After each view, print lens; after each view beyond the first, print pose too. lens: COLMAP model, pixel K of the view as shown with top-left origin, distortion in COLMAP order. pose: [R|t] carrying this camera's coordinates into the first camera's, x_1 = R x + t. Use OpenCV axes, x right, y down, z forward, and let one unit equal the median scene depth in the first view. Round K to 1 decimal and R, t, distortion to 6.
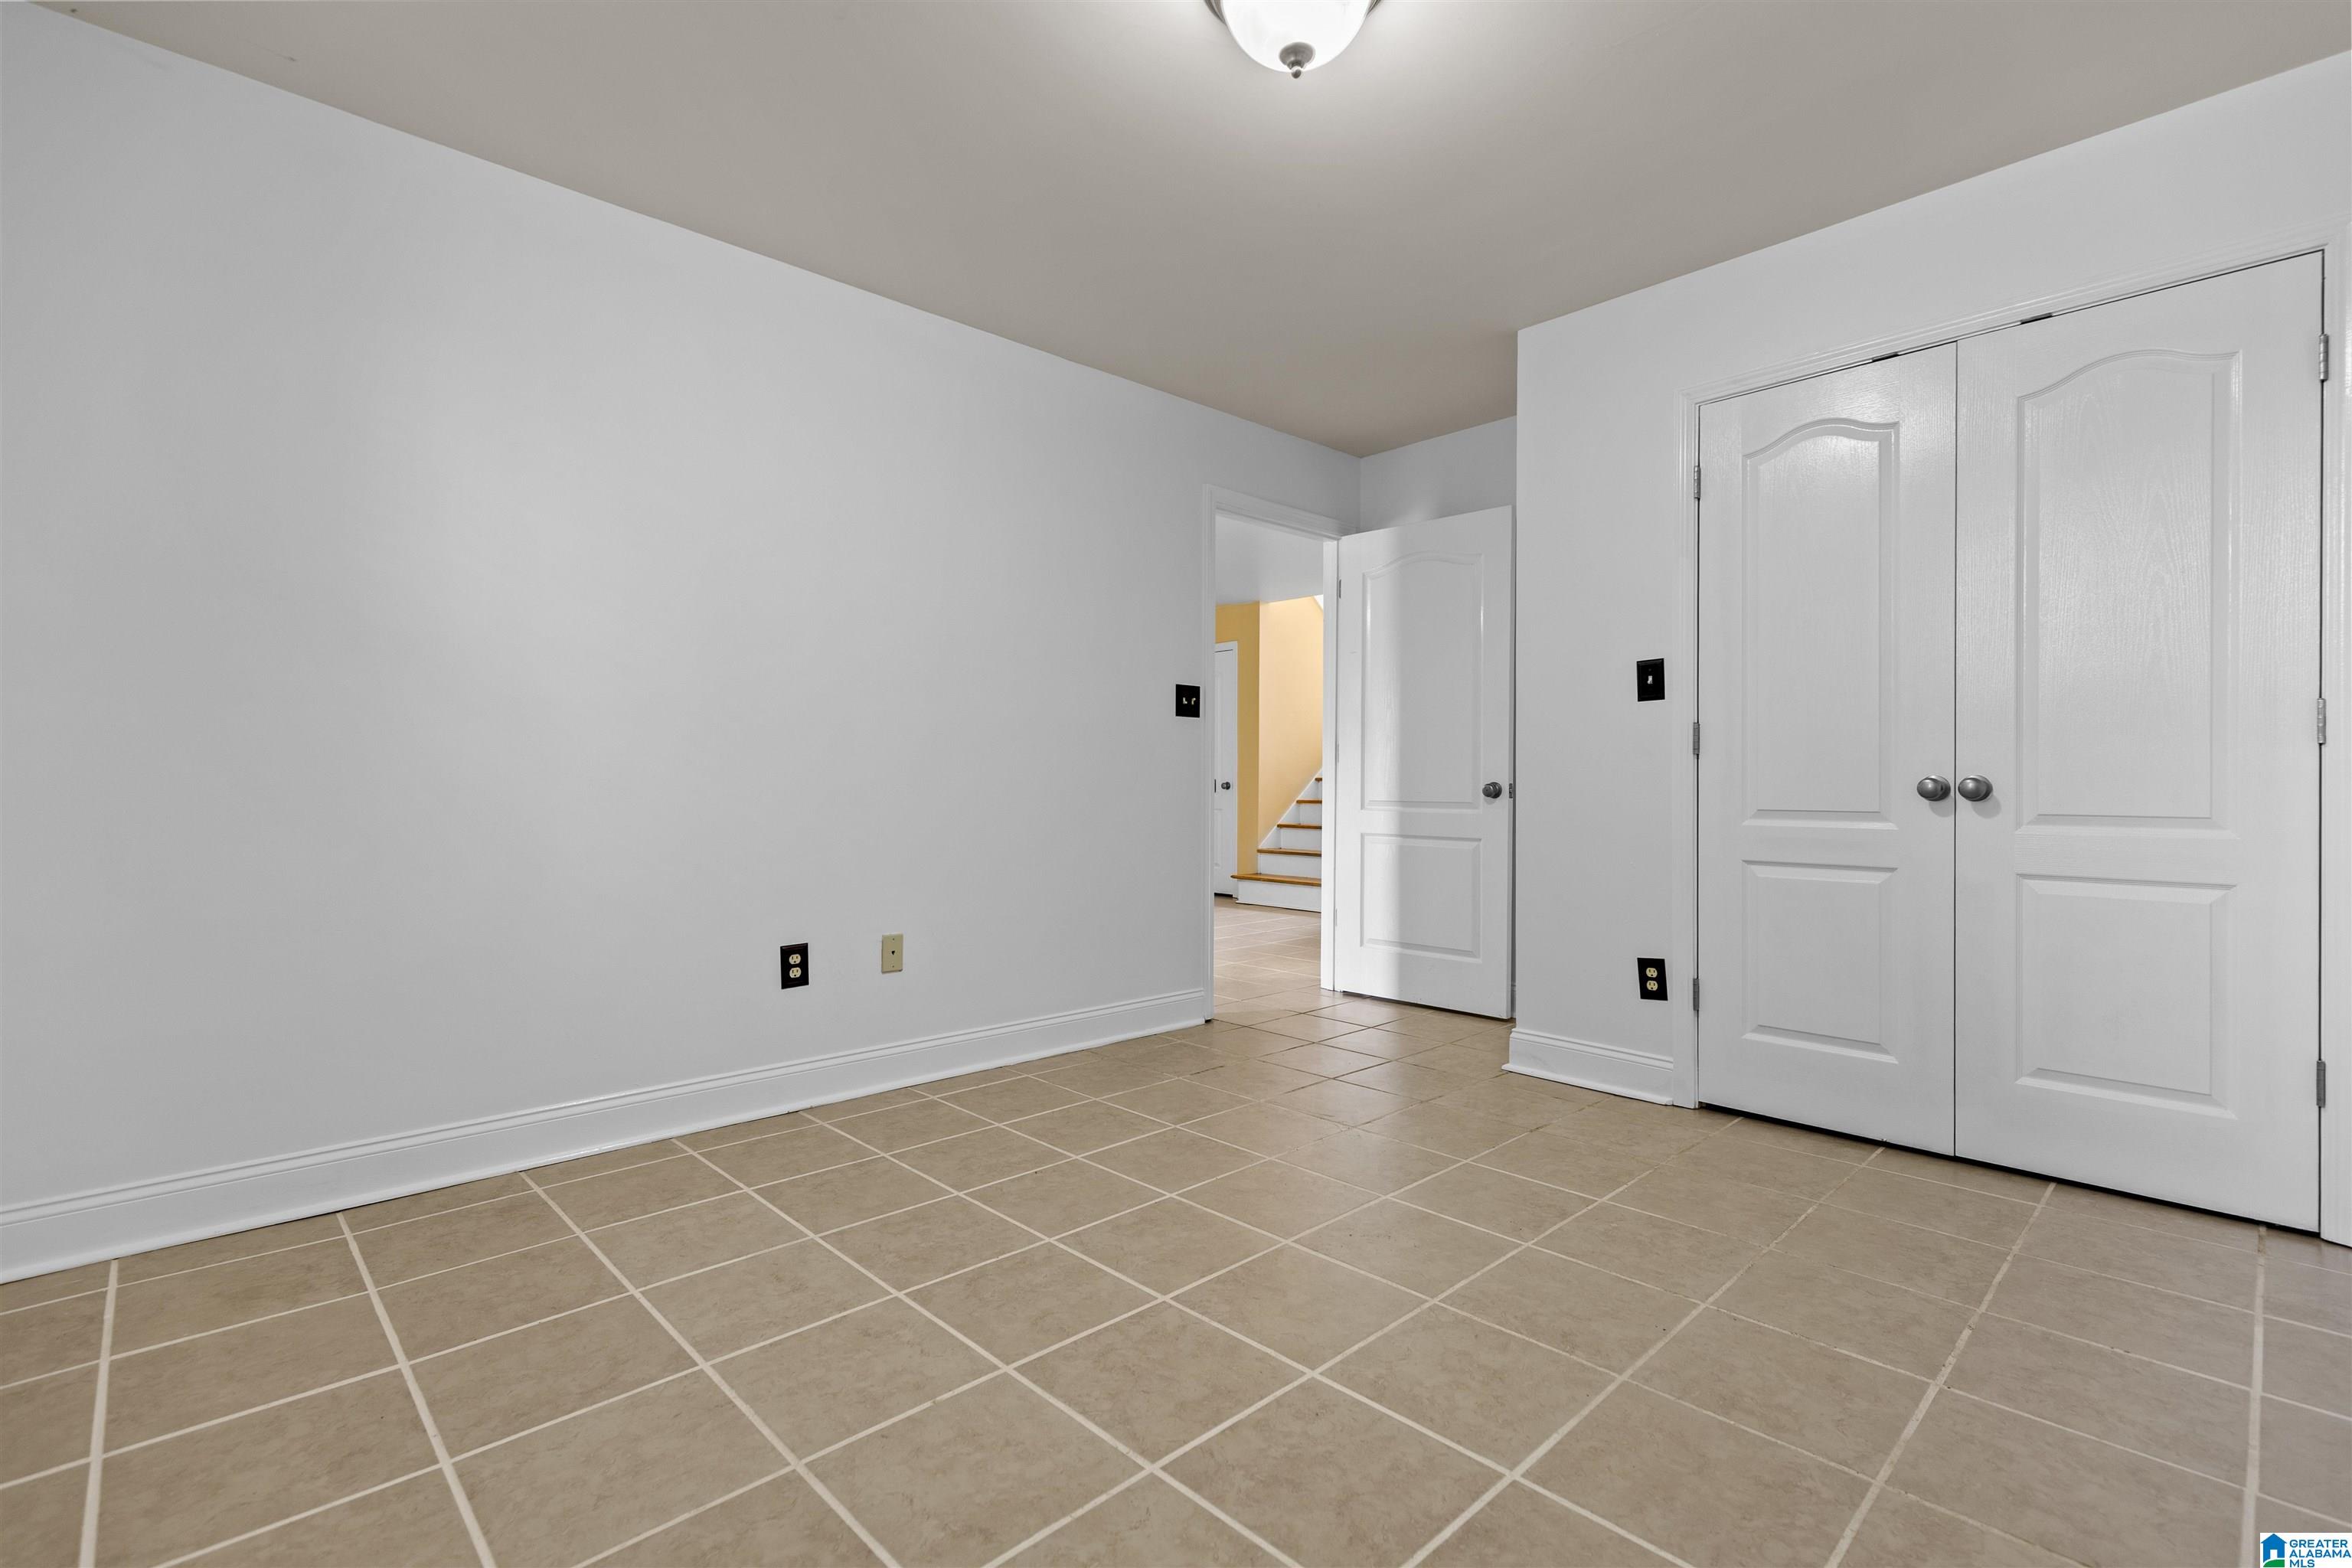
lens RADIAL K [[1067.7, 0, 1181.7], [0, 1067.7, 788.2], [0, 0, 1]] dist [0.010619, -0.000427]
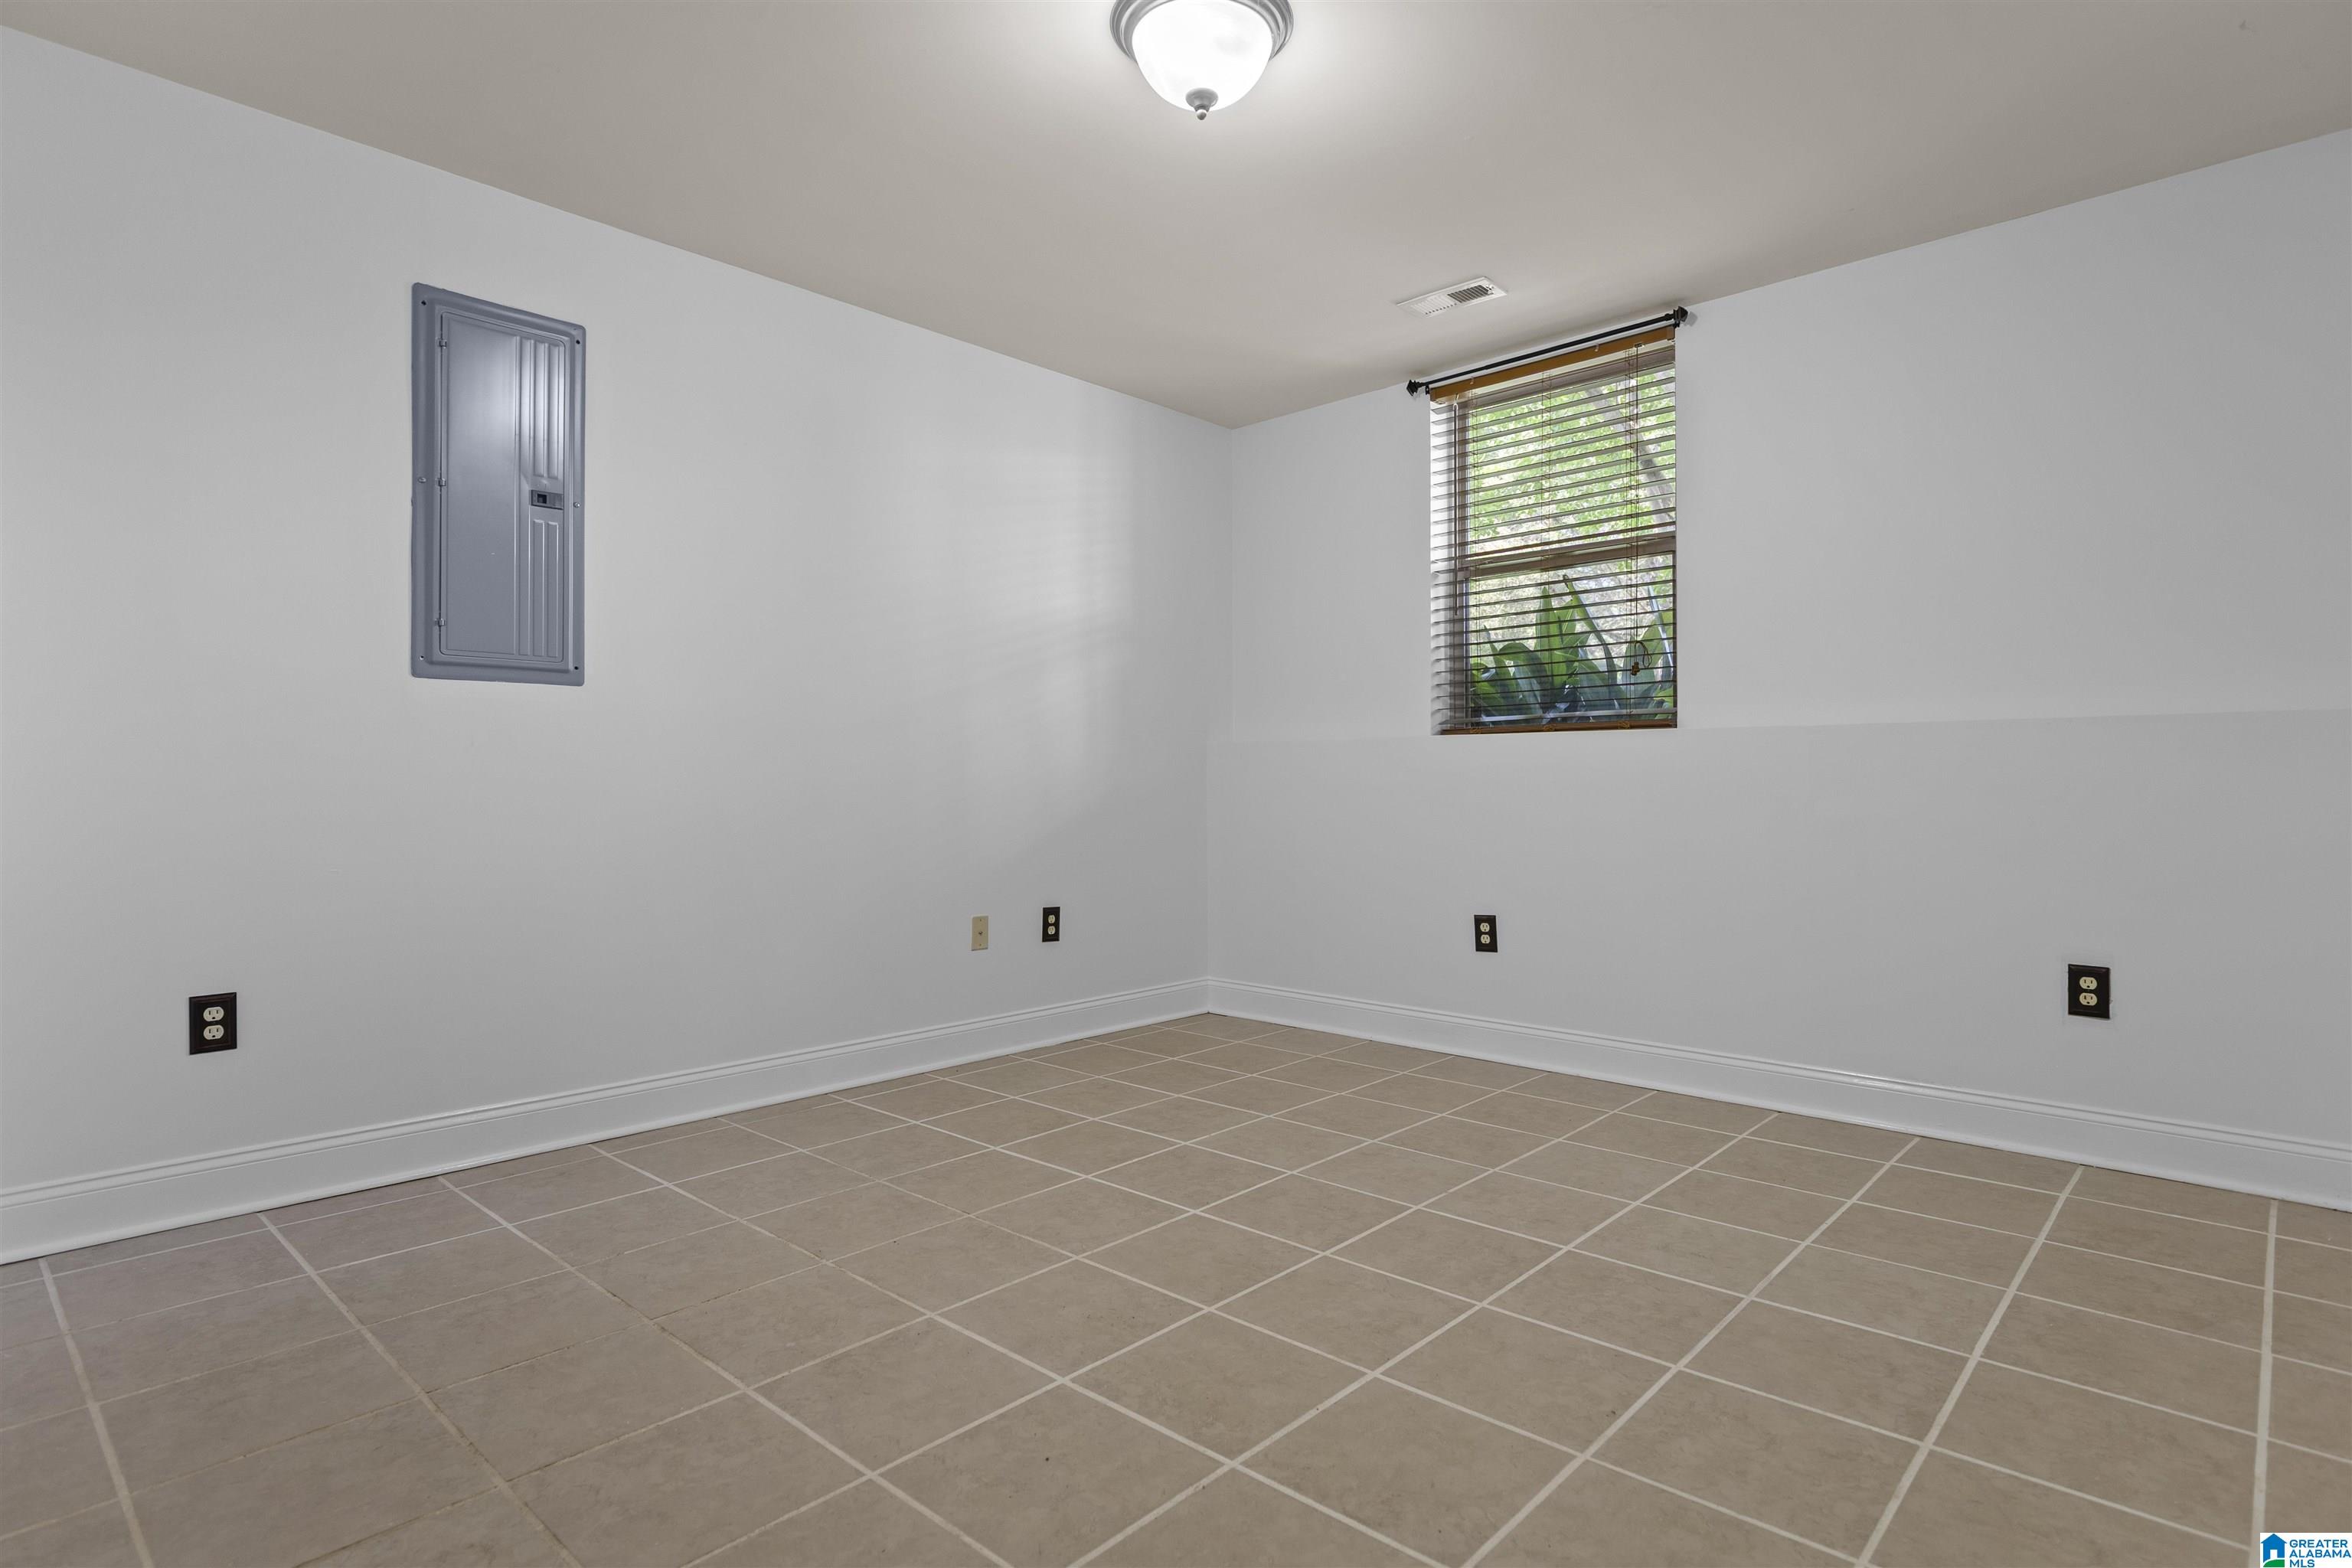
lens RADIAL K [[1209.6, 0, 1176.0], [0, 1209.6, 784.0], [0, 0, 1]] dist [-0.000286, -0.000113]
pose [[-0.998722, 0.000691, -0.050542, 0.183716], [0.000735, 0.999999, -0.000848, 0.001117], [0.050541, -0.000885, -0.998722, 2.084176]]
